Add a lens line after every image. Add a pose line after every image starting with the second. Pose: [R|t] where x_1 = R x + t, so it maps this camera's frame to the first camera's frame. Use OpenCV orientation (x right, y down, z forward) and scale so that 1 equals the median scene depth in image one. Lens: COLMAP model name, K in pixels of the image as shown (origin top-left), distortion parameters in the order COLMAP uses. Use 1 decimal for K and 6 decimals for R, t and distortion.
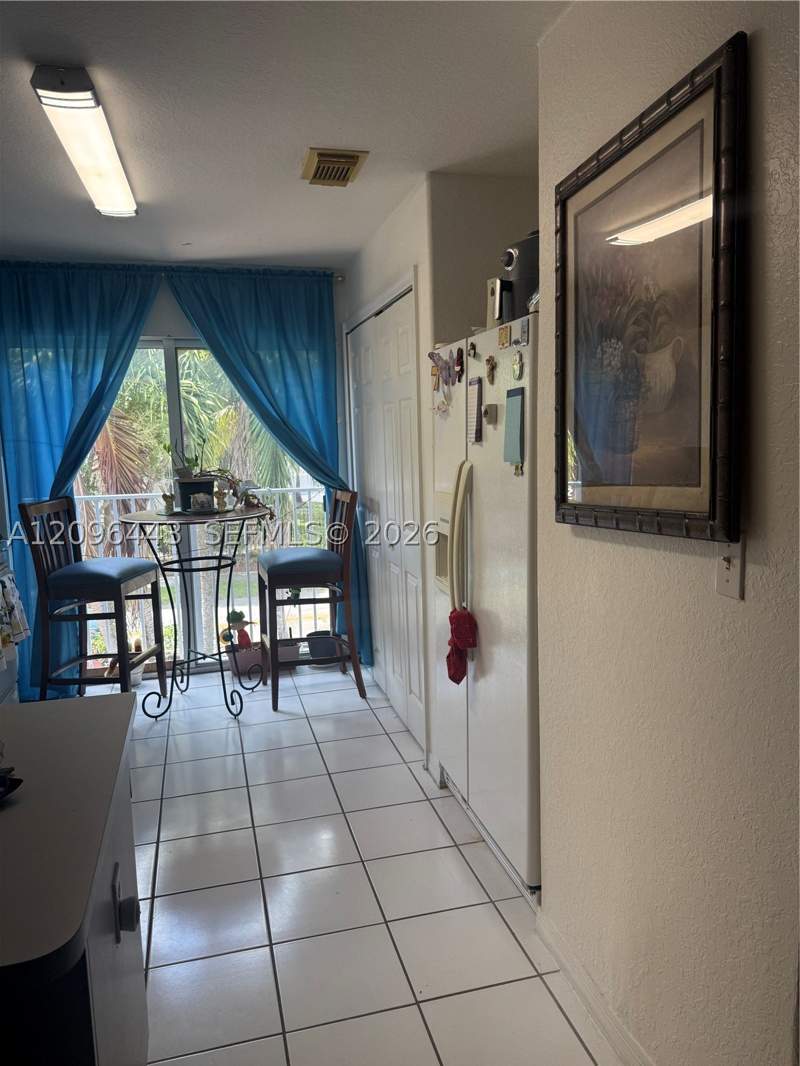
lens RADIAL K [[790.3, 0, 402.0], [0, 790.3, 529.2], [0, 0, 1]] dist [0.088114, -0.023395]
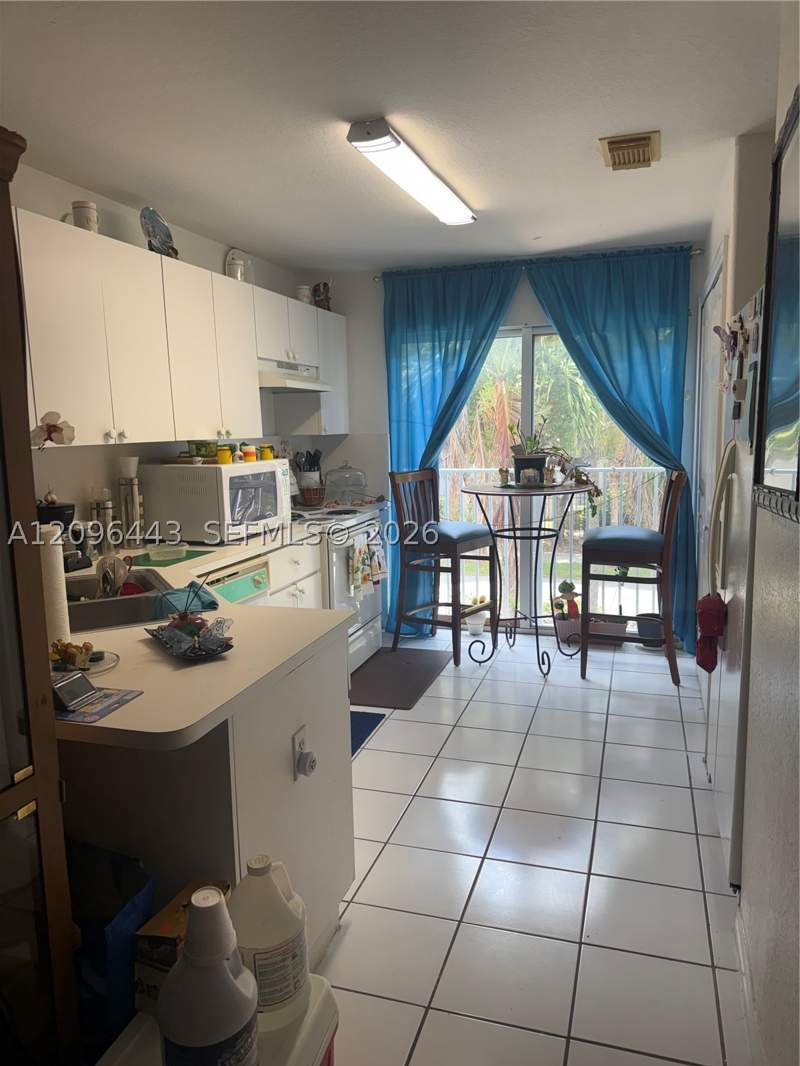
lens RADIAL K [[790.3, 0, 402.6], [0, 790.3, 535.9], [0, 0, 1]] dist [0.088114, -0.023395]
pose [[0.844975, 0.087275, -0.527637, 0.171020], [-0.071348, 0.996172, 0.050514, 0.004306], [0.530025, -0.005037, 0.847967, -0.016833]]
